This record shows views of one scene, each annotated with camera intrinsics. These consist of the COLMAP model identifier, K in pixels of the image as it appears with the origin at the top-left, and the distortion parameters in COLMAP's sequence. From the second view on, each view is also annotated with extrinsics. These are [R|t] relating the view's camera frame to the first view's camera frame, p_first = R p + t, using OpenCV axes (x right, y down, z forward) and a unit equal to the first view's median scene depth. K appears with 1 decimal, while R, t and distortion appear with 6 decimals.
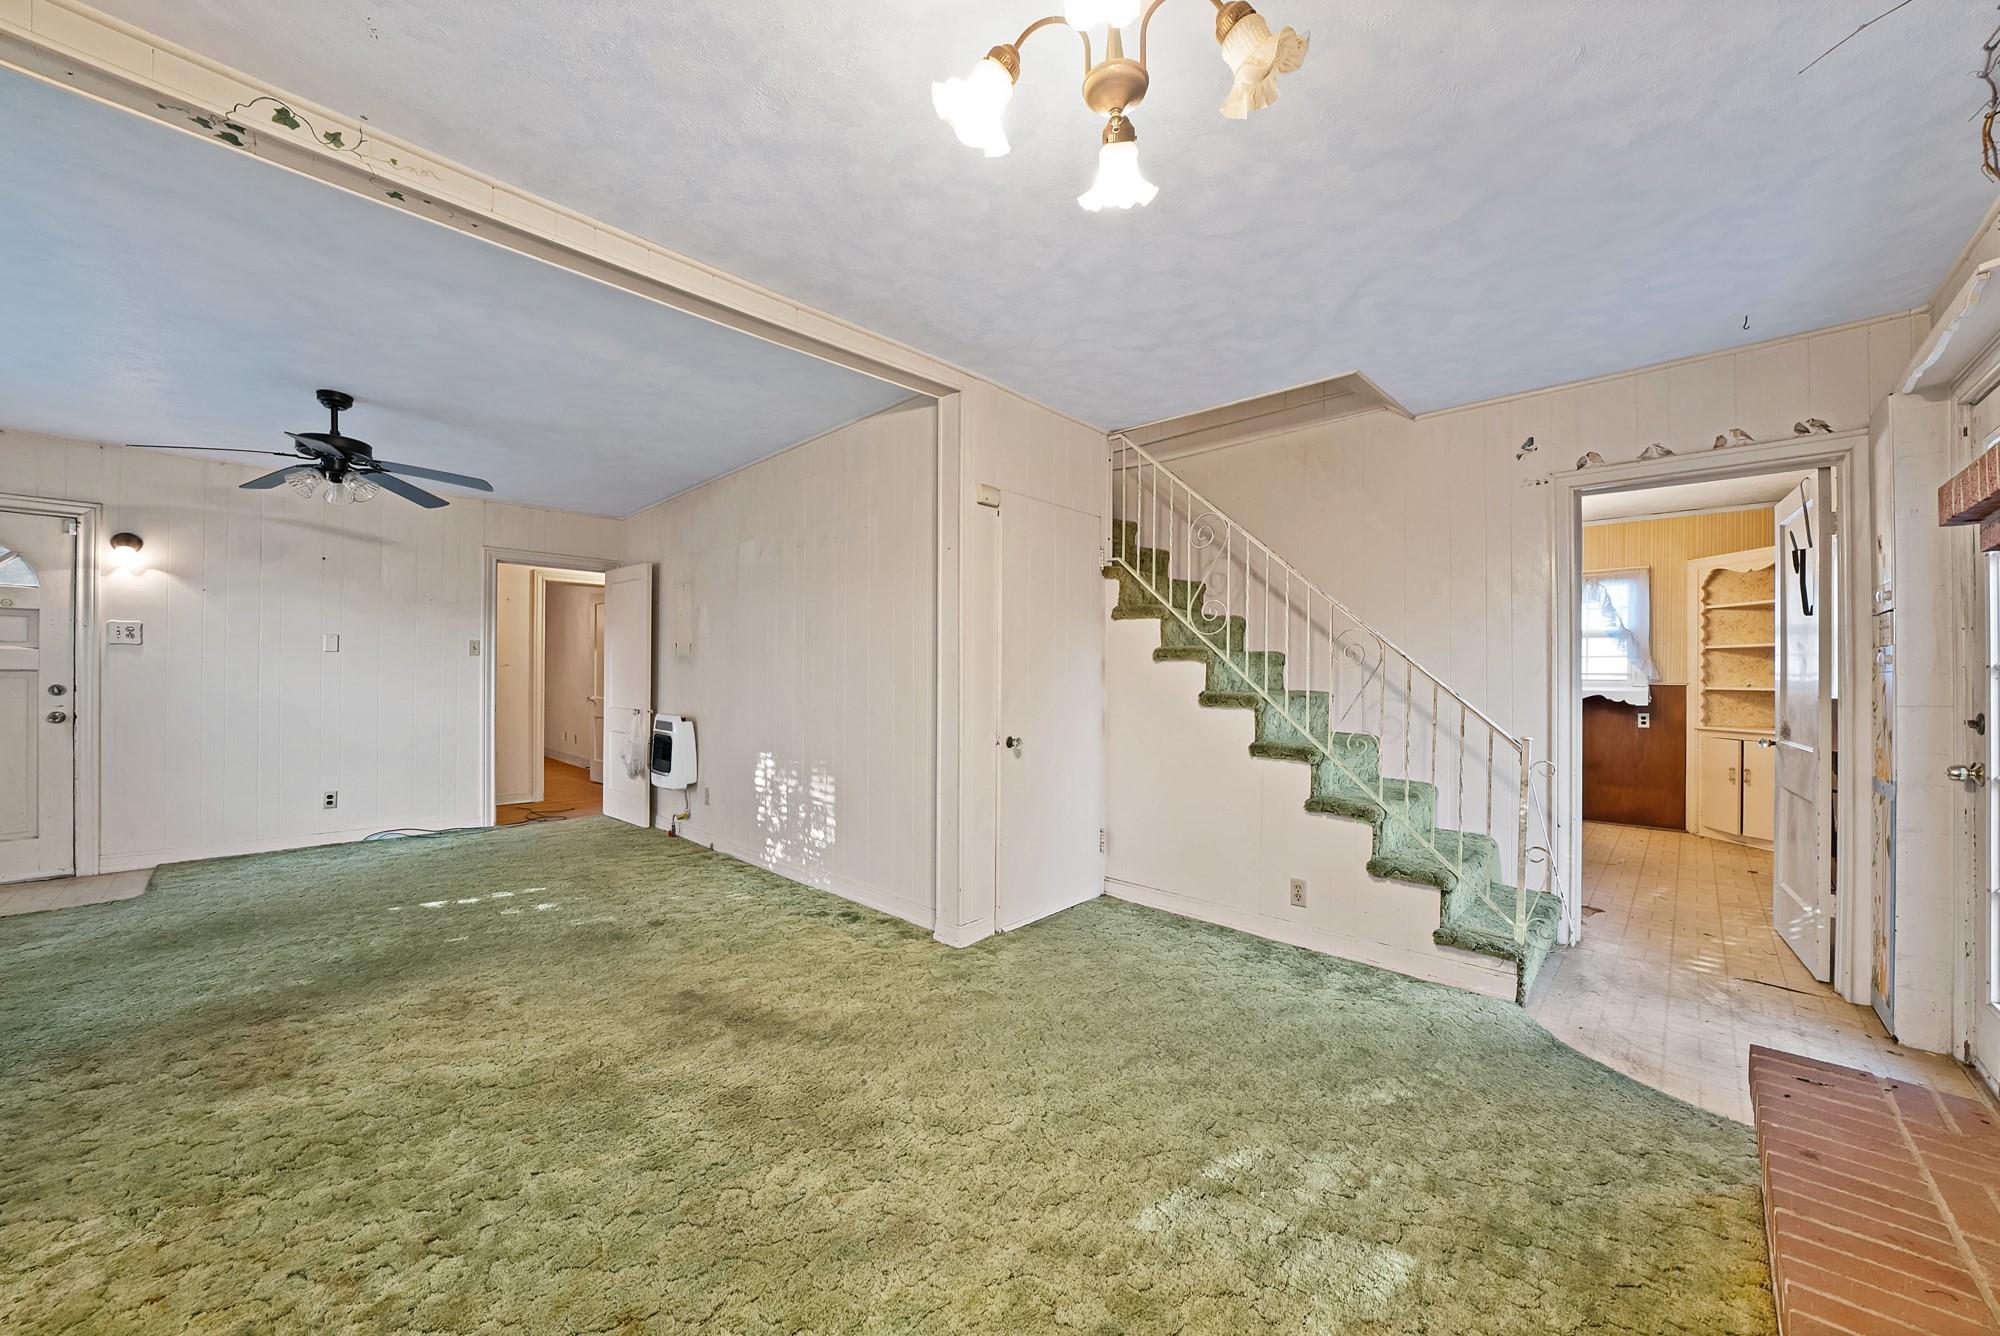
lens RADIAL K [[732.2, 0, 987.8], [0, 732.2, 672.8], [0, 0, 1]] dist [-0.029465, 0.003217]
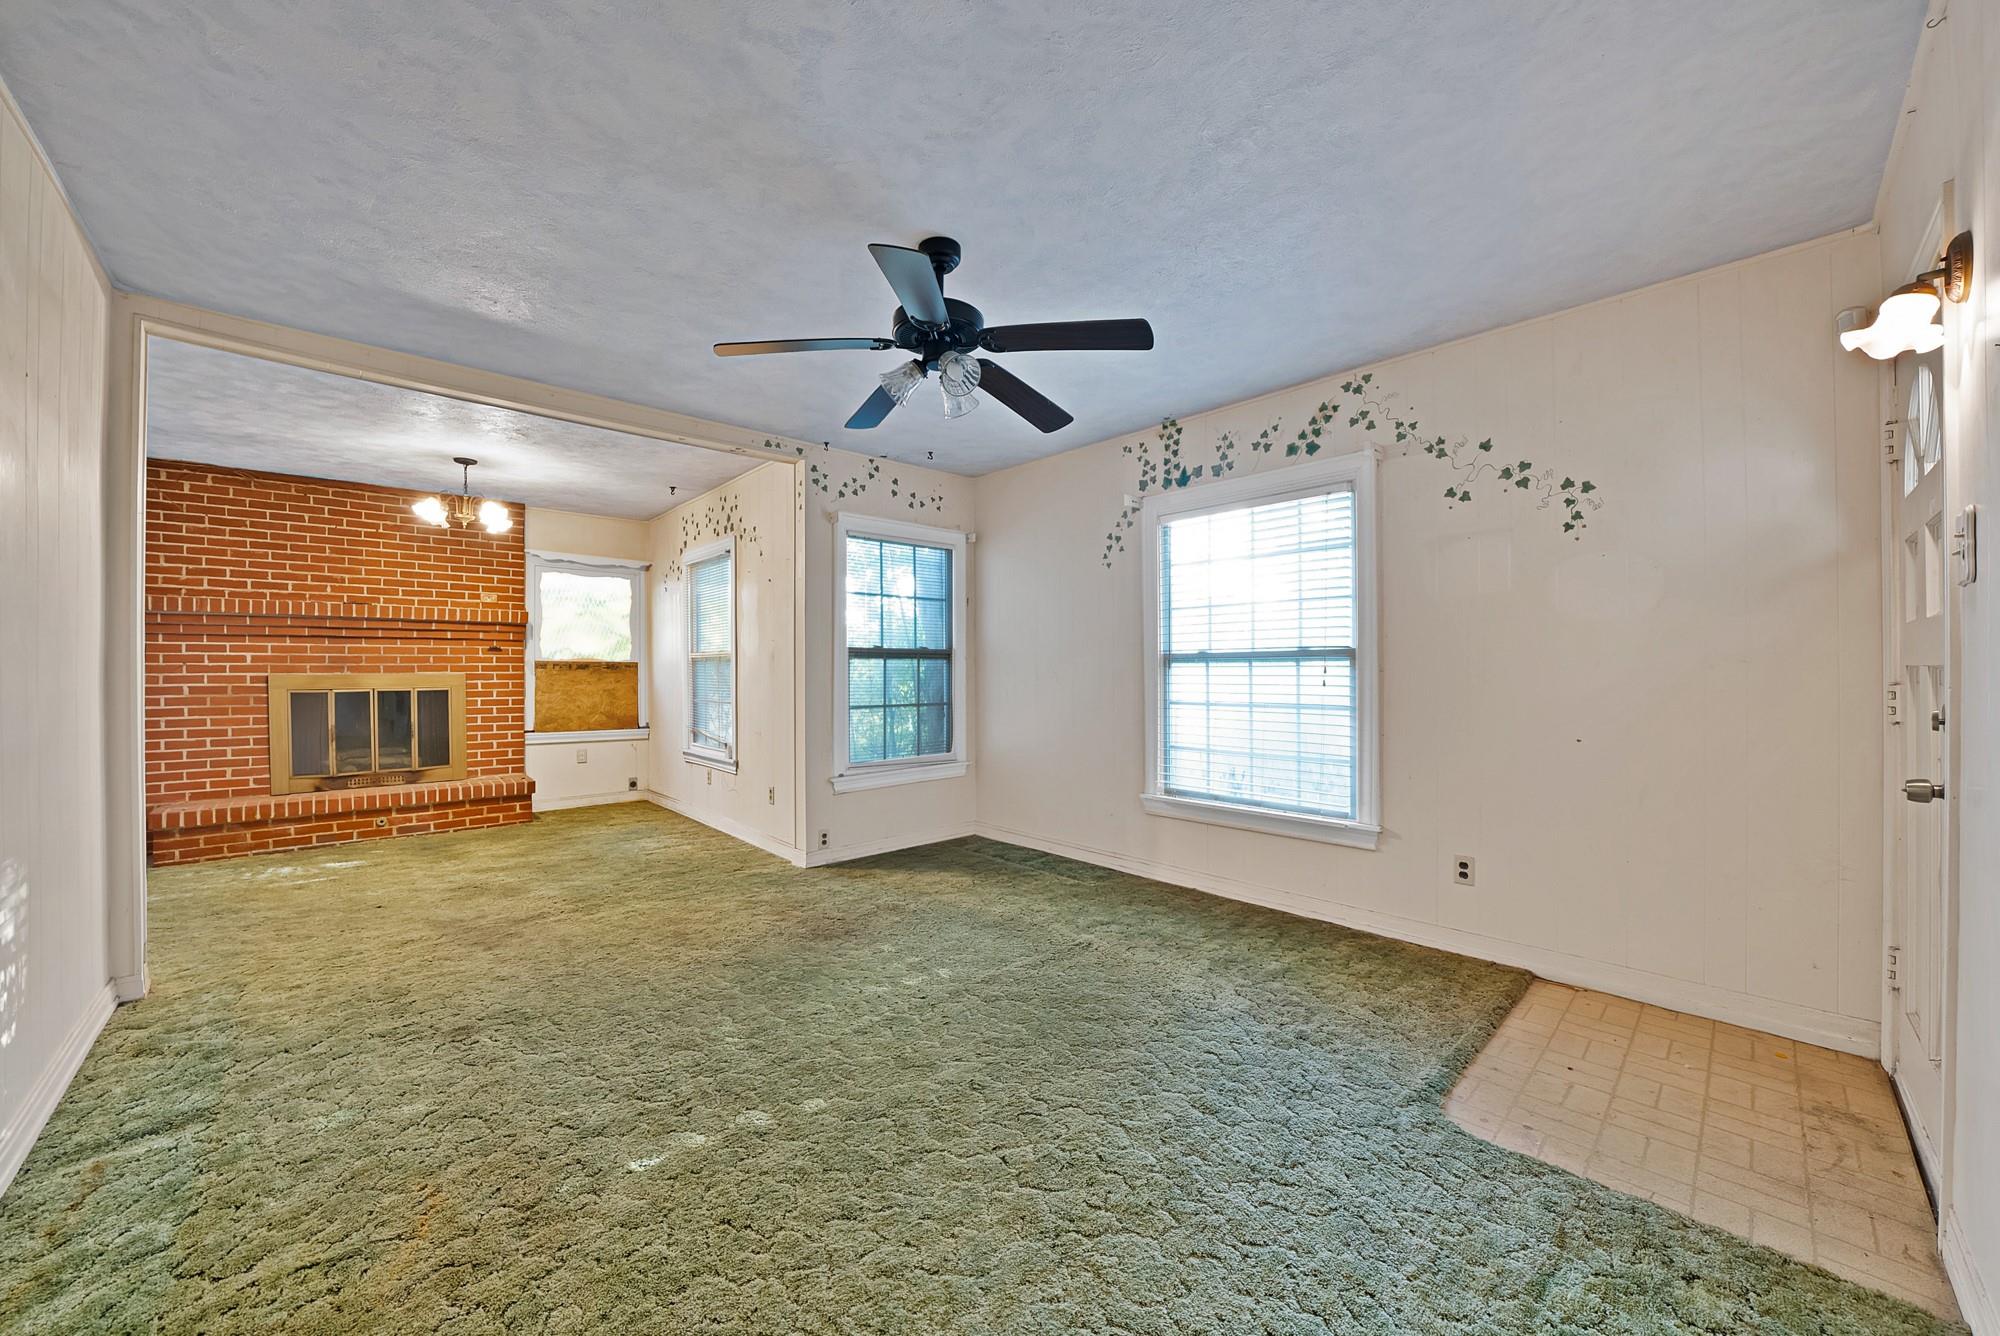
lens RADIAL K [[727.5, 0, 990.6], [0, 727.5, 670.2], [0, 0, 1]] dist [-0.027761, 0.002822]
pose [[-0.999090, -0.005571, 0.042287, -0.681528], [-0.005669, 0.999981, -0.002210, 0.001279], [-0.042274, -0.002448, -0.999103, 1.145171]]
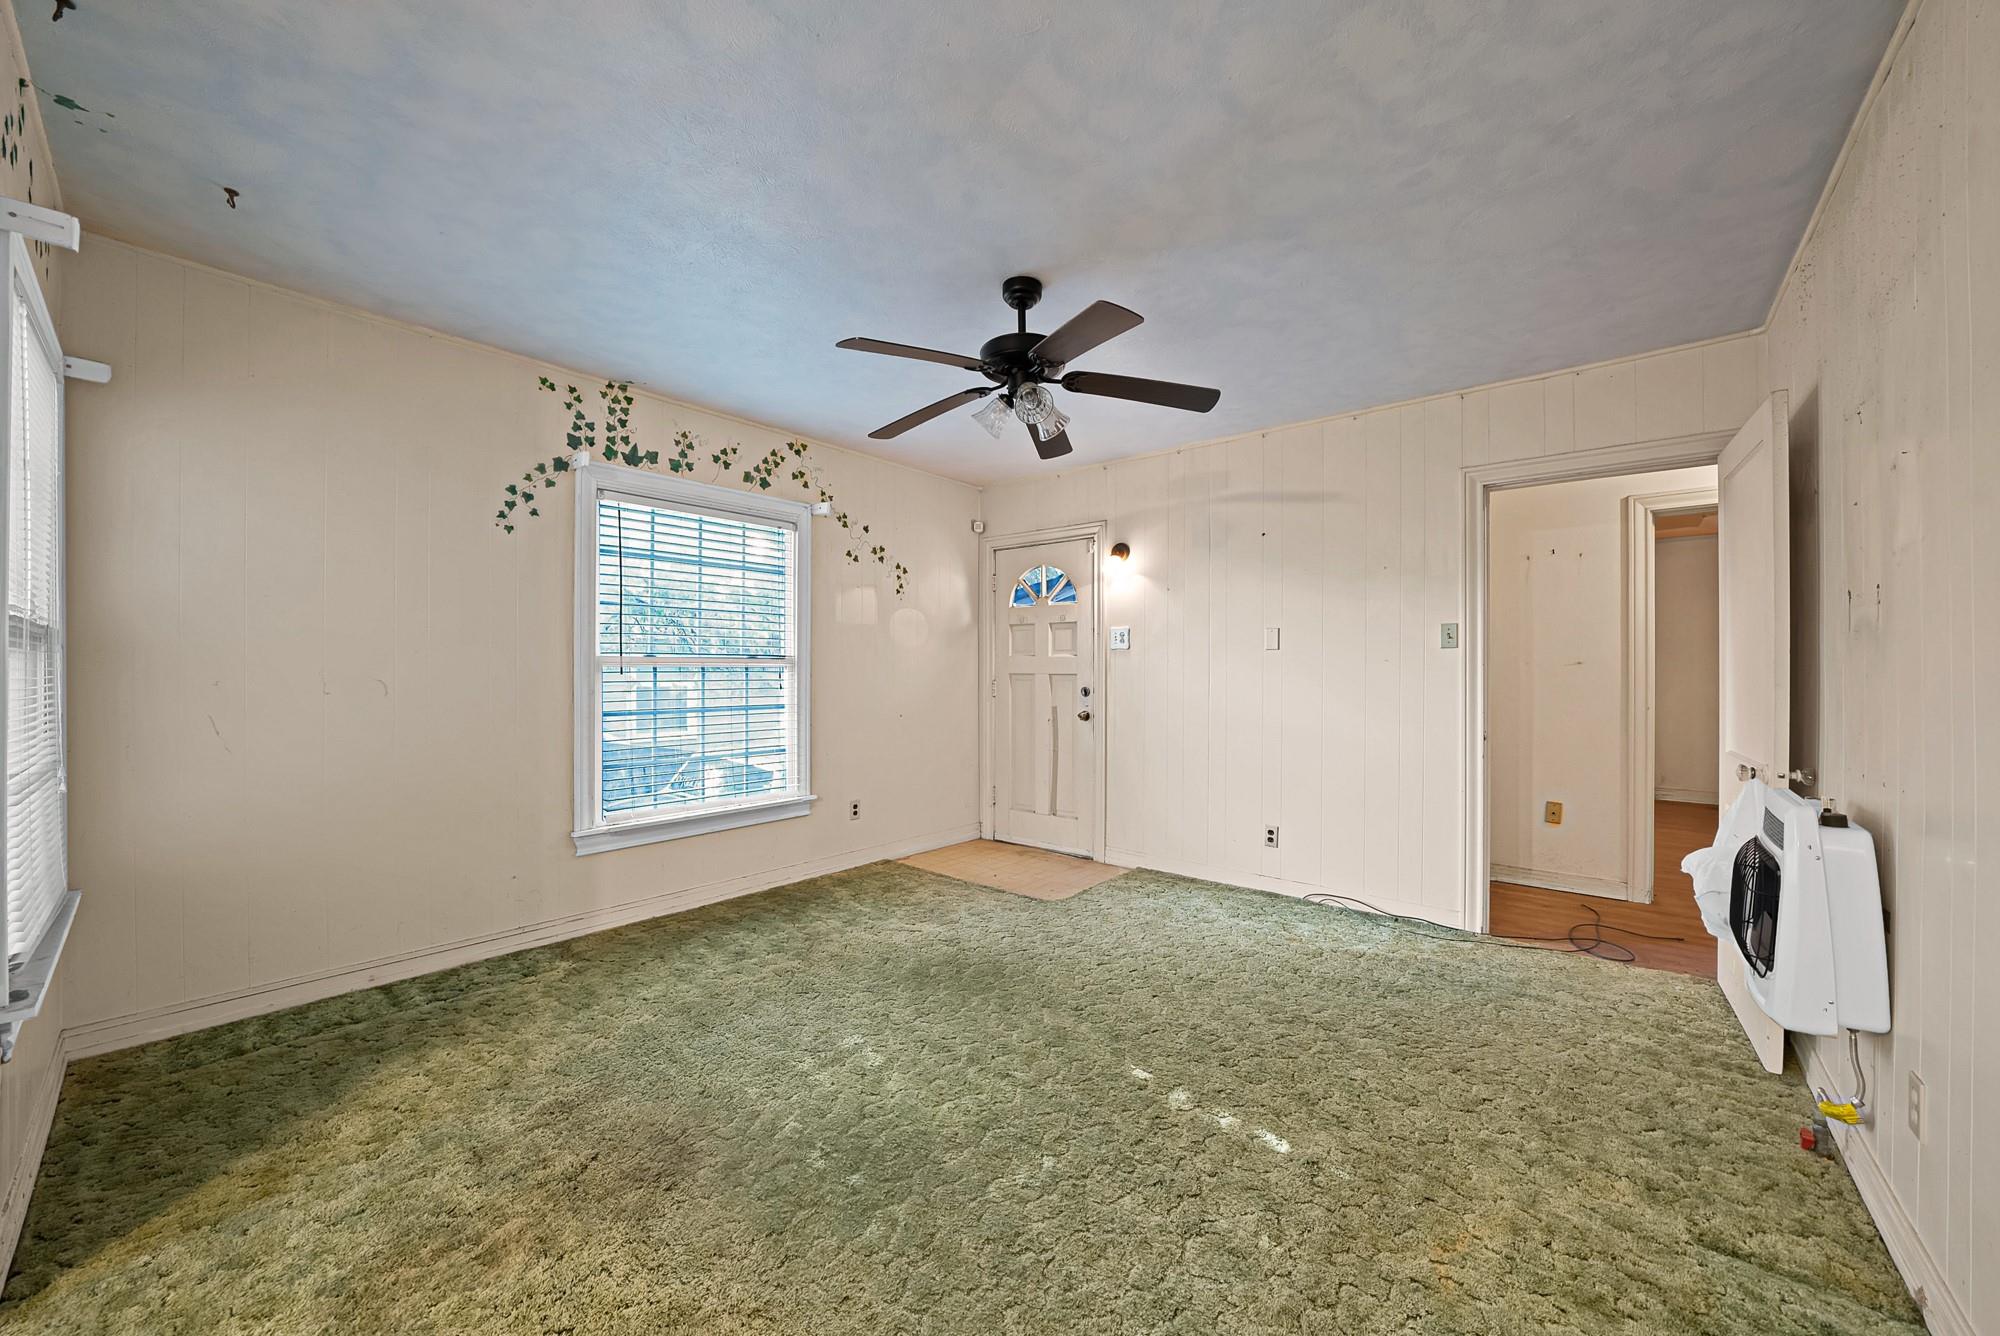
lens RADIAL K [[727.5, 0, 990.6], [0, 727.5, 670.2], [0, 0, 1]] dist [-0.027761, 0.002822]
pose [[0.074528, -0.009624, -0.997173, -0.140501], [0.002020, 0.999953, -0.009500, 0.000276], [0.997217, -0.001306, 0.074544, 0.630320]]
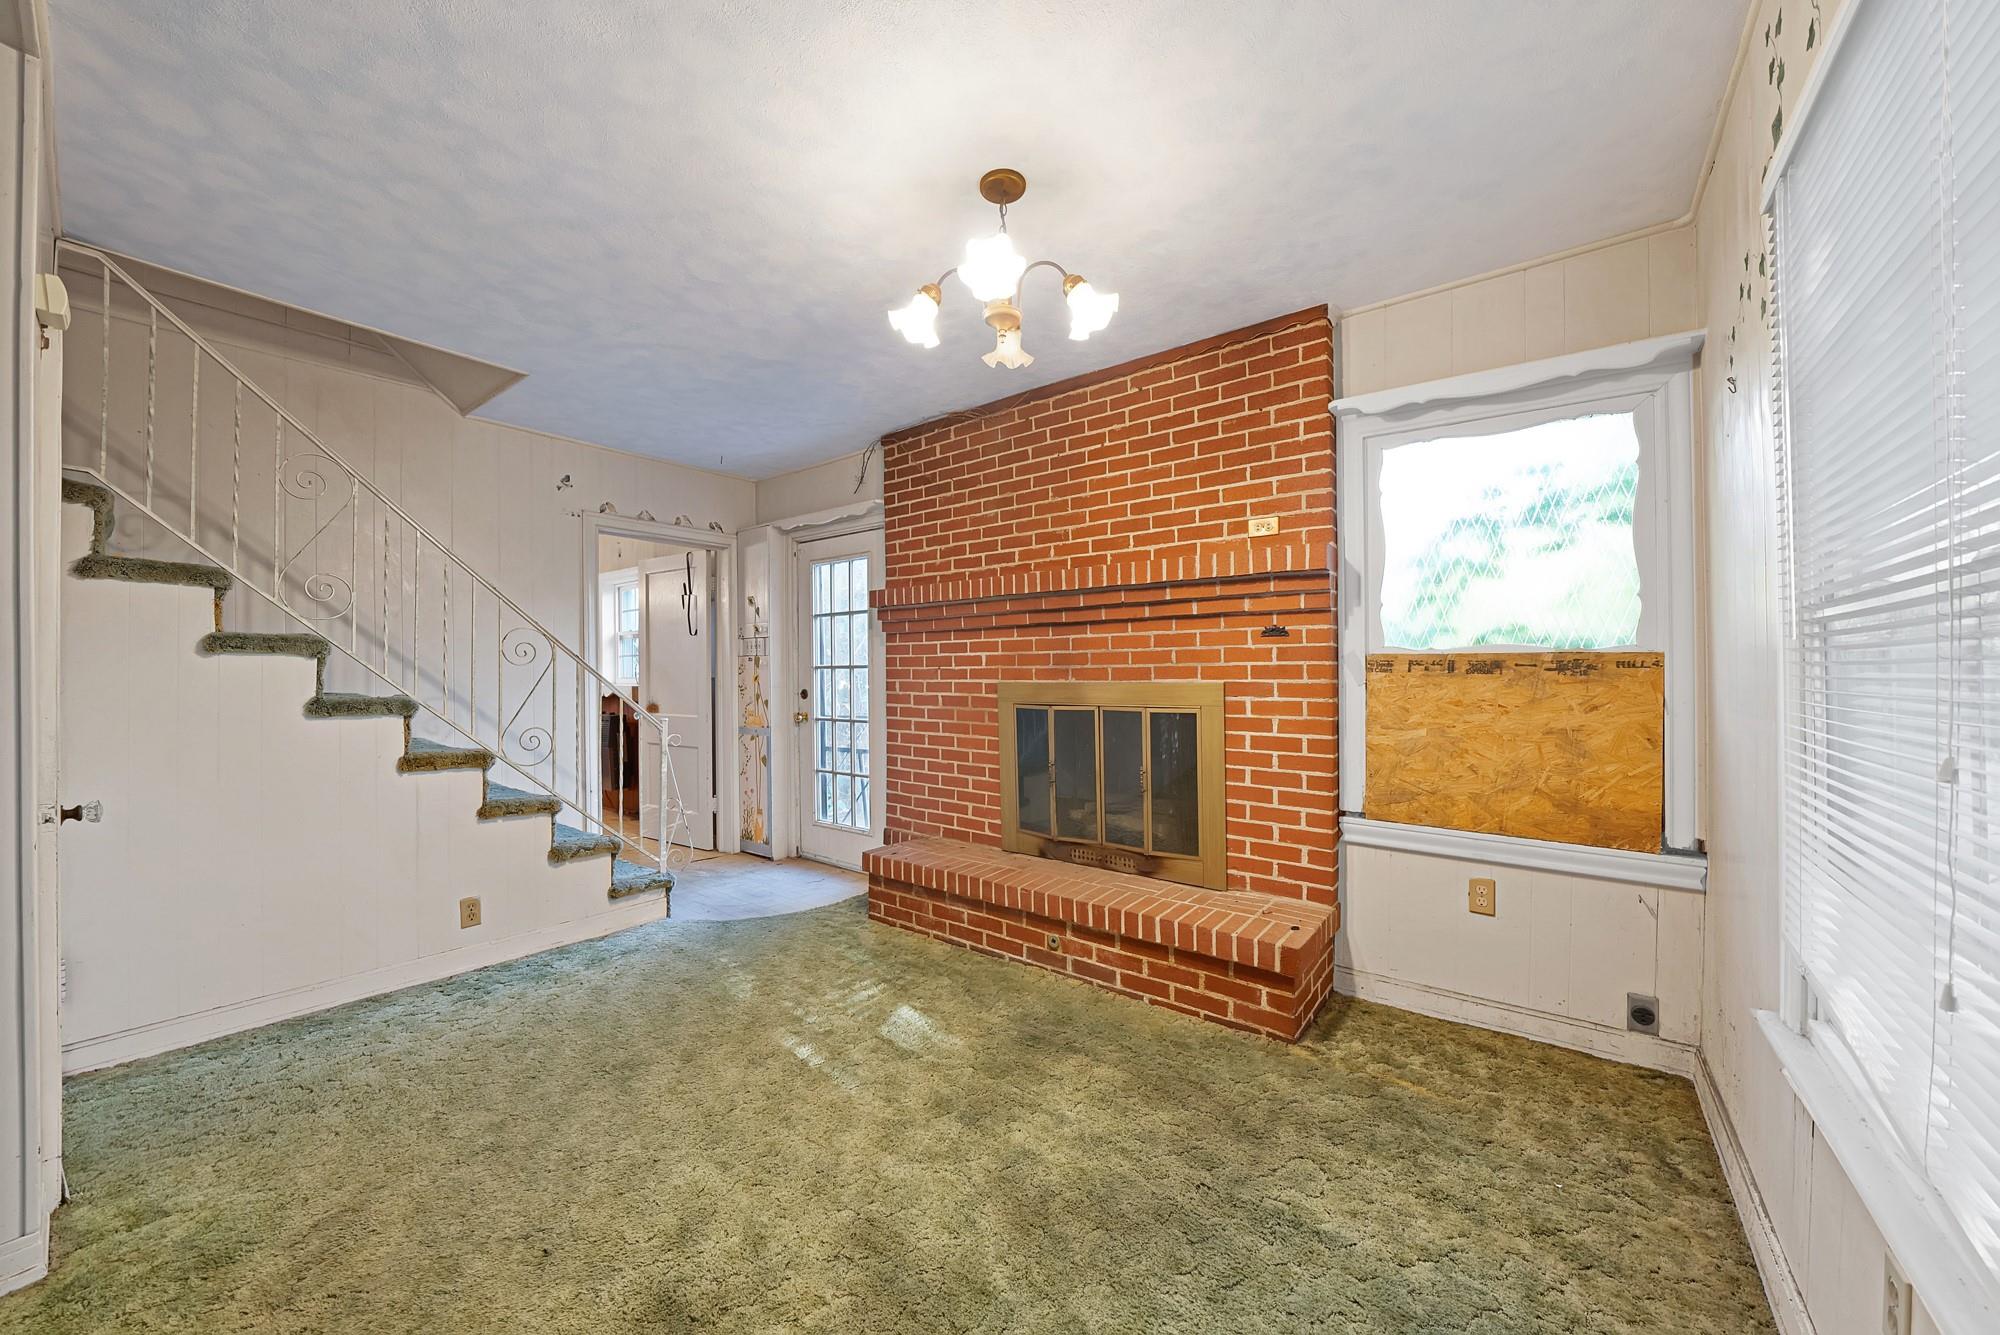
lens RADIAL K [[706.8, 0, 999.5], [0, 706.8, 669.8], [0, 0, 1]] dist [-0.026149, 0.000217]
pose [[-0.123768, -0.002761, 0.992307, -0.340940], [0.000335, 0.999996, 0.002825, -0.002935], [-0.992311, 0.000682, -0.123766, 0.292694]]
